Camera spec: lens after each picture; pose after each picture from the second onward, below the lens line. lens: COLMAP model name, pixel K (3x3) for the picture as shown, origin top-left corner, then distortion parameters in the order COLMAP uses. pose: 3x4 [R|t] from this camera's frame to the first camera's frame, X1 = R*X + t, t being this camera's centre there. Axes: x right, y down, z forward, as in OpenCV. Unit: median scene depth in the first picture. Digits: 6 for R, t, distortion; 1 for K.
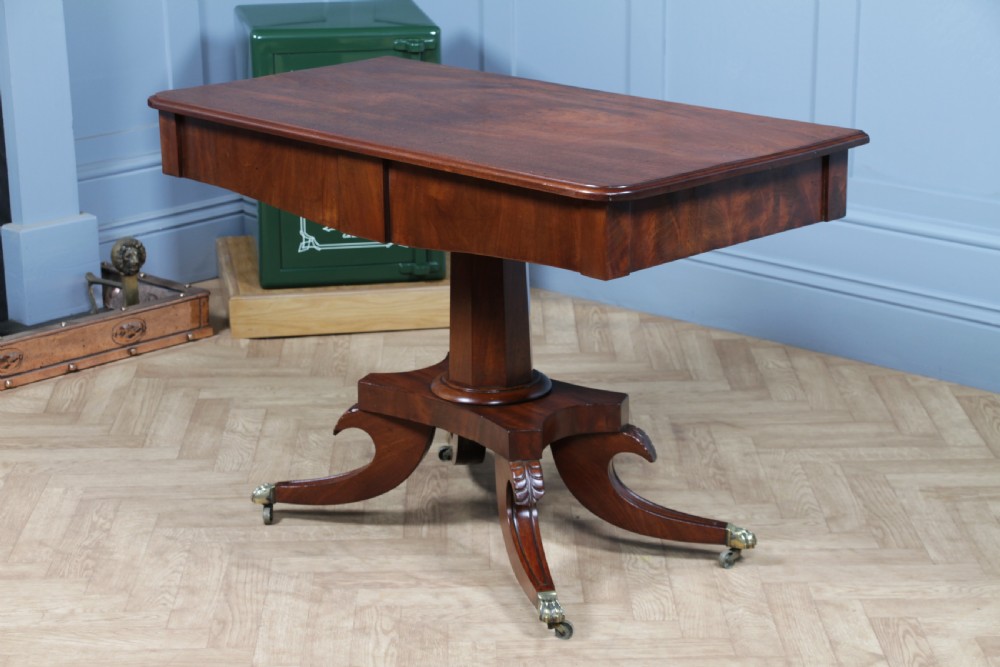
lens RADIAL K [[2305.3, 0, 500.2], [0, 2305.3, 336.2], [0, 0, 1]] dist [0.312665, 0.710469]
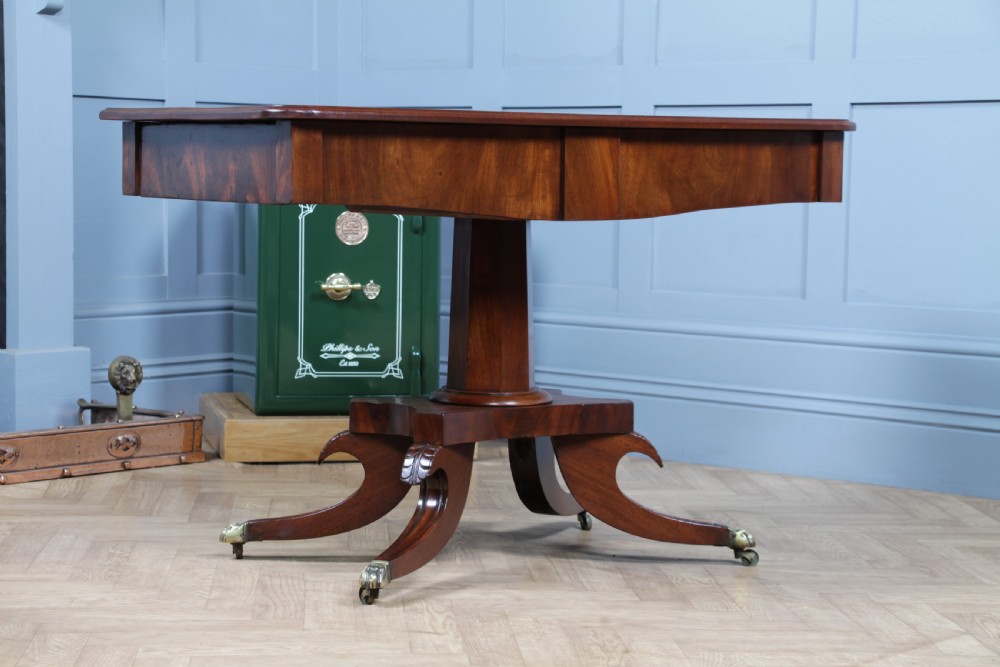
lens RADIAL K [[2144.3, 0, 501.1], [0, 2144.3, 332.9], [0, 0, 1]] dist [0.260908, 0.626911]
pose [[0.997711, 0.022713, 0.063697, -0.068558], [-0.008658, 0.977060, -0.212788, 0.168043], [-0.067068, 0.211750, 0.975020, 0.095738]]
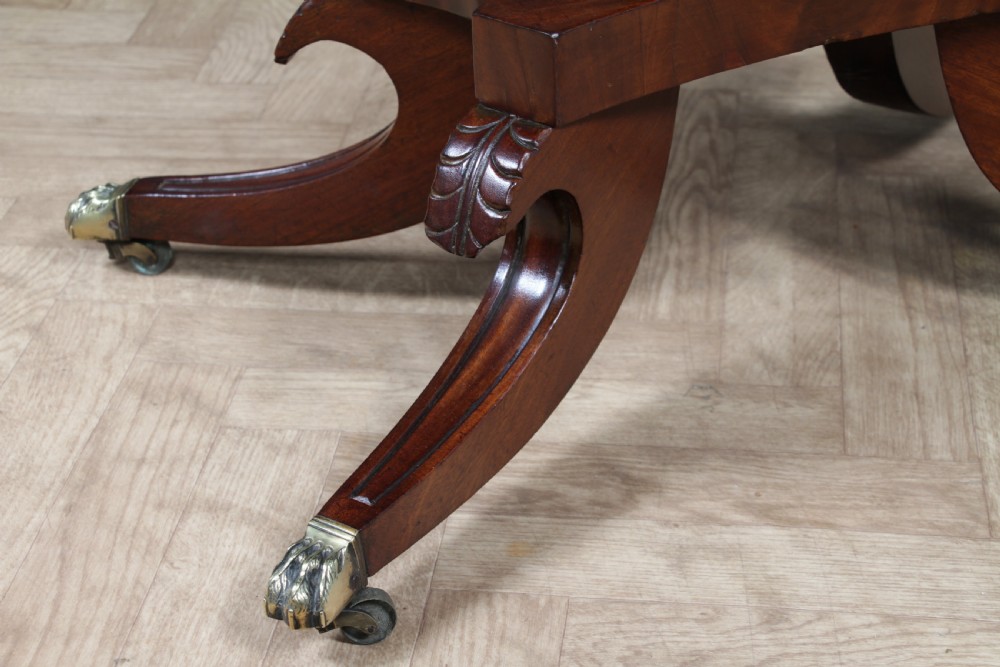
lens RADIAL K [[2077.7, 0, 501.7], [0, 2077.7, 356.8], [0, 0, 1]] dist [0.210388, 0.379466]
pose [[0.990004, 0.055588, -0.129622, -0.013534], [-0.021568, 0.967914, 0.250354, 0.008915], [0.139379, -0.245056, 0.959438, 0.617354]]
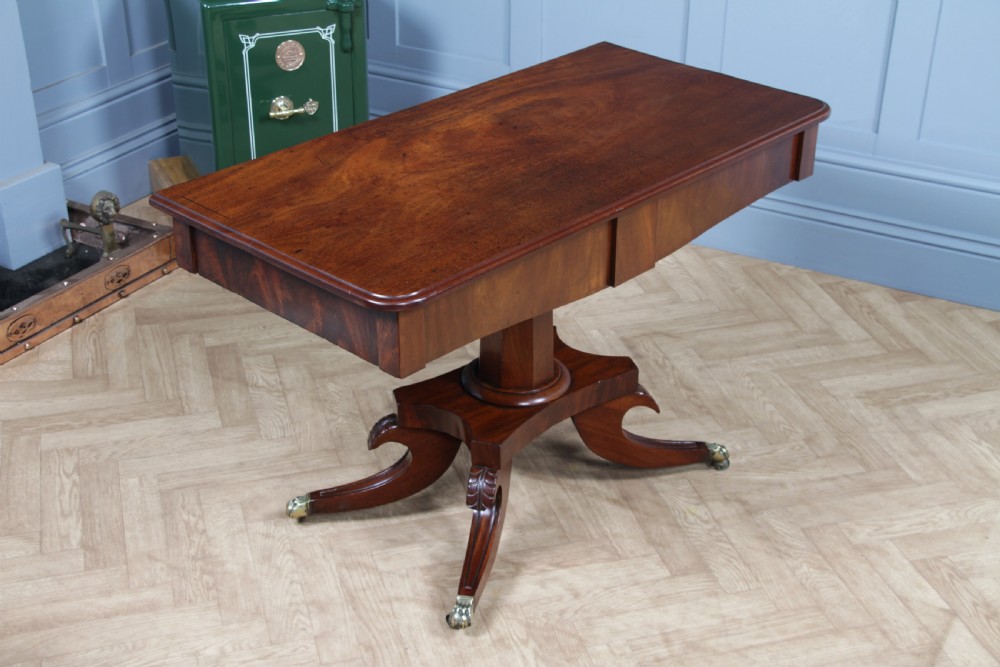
lens RADIAL K [[1466.2, 0, 500.7], [0, 1466.2, 335.9], [0, 0, 1]] dist [0.057973, 0.215559]
pose [[0.967530, -0.101921, 0.231294, -0.170533], [0.052788, 0.976397, 0.209434, -0.132612], [-0.247181, -0.190424, 0.950074, 0.304877]]
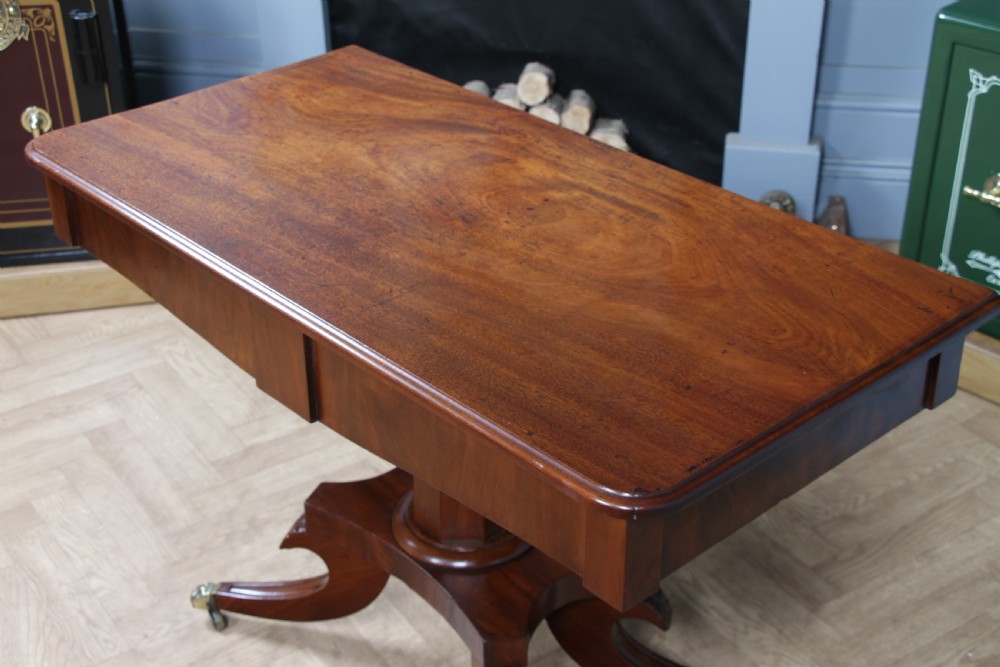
lens RADIAL K [[1466.2, 0, 500.7], [0, 1466.2, 335.9], [0, 0, 1]] dist [0.057973, 0.215559]
pose [[0.545213, 0.429535, -0.719890, 0.263727], [-0.232192, 0.902532, 0.362660, -0.206800], [0.805500, -0.030574, 0.591807, 0.655839]]
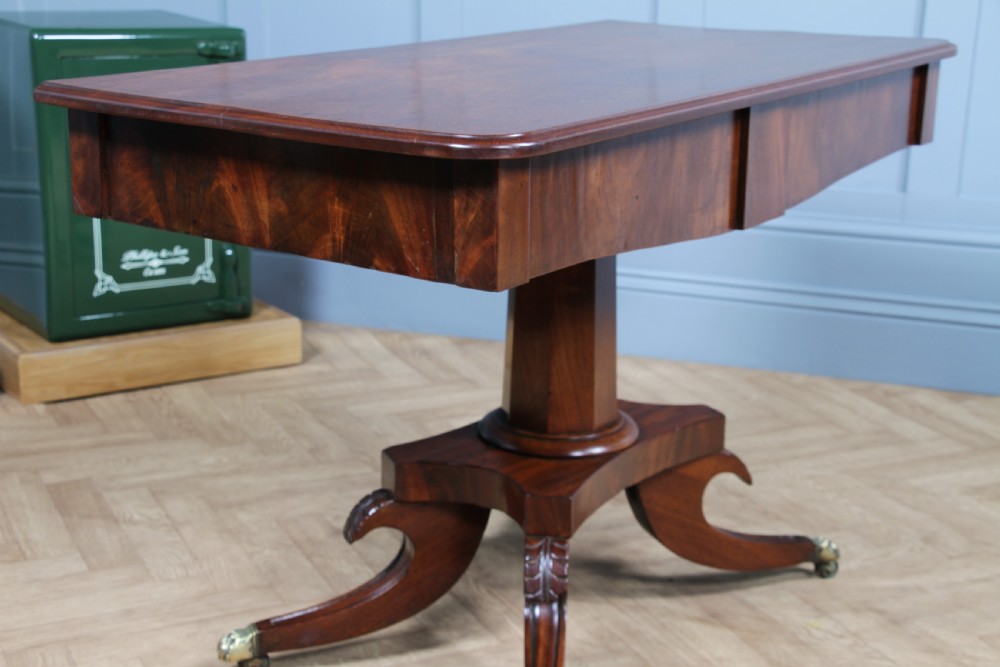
lens RADIAL K [[1575.0, 0, 499.3], [0, 1575.0, 351.9], [0, 0, 1]] dist [0.039332, 0.623816]
pose [[0.914122, -0.084915, 0.396446, -0.217045], [0.087438, 0.996101, 0.011742, -0.011499], [-0.395897, 0.023931, 0.917983, 0.484025]]
